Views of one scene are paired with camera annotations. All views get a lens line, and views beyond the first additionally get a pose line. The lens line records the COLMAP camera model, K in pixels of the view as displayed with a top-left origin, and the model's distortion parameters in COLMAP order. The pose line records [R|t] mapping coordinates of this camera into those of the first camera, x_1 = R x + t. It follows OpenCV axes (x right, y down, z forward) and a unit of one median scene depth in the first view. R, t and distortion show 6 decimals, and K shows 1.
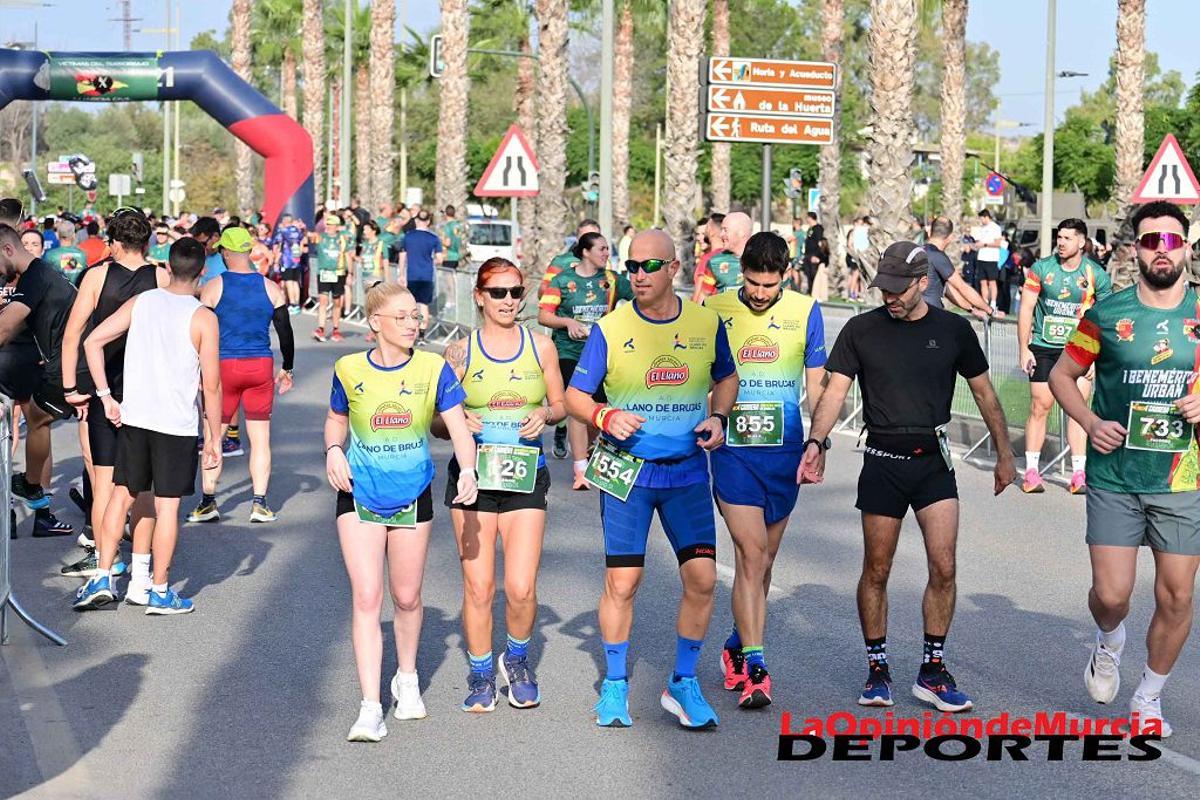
lens RADIAL K [[3349.8, 0, 681.6], [0, 3349.8, 400.1], [0, 0, 1]] dist [-0.038141, -0.368564]
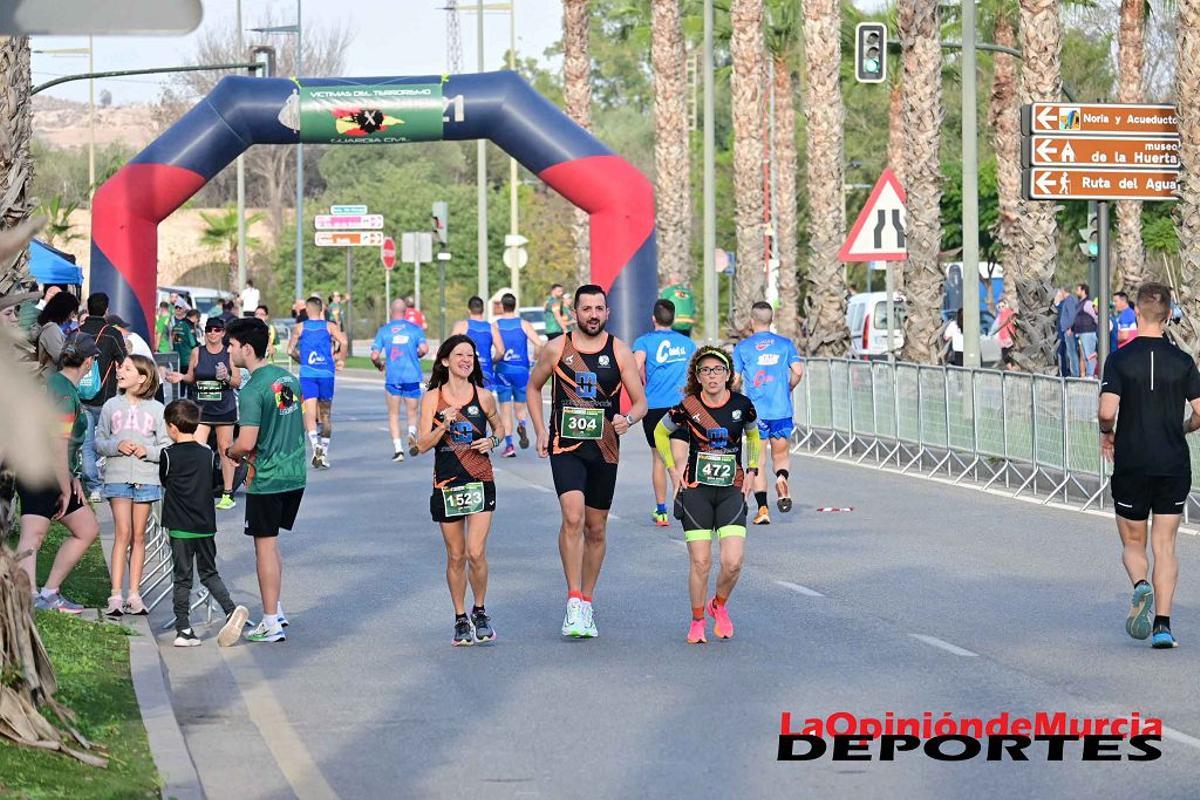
lens RADIAL K [[2971.1, 0, 600.0], [0, 2971.1, 400.0], [0, 0, 1]] dist [-0.070596, 0.063103]
pose [[0.997315, -0.021136, -0.070120, -0.072548], [0.019643, 0.999567, -0.021906, -0.015673], [0.070552, 0.020470, 0.997298, 0.325078]]
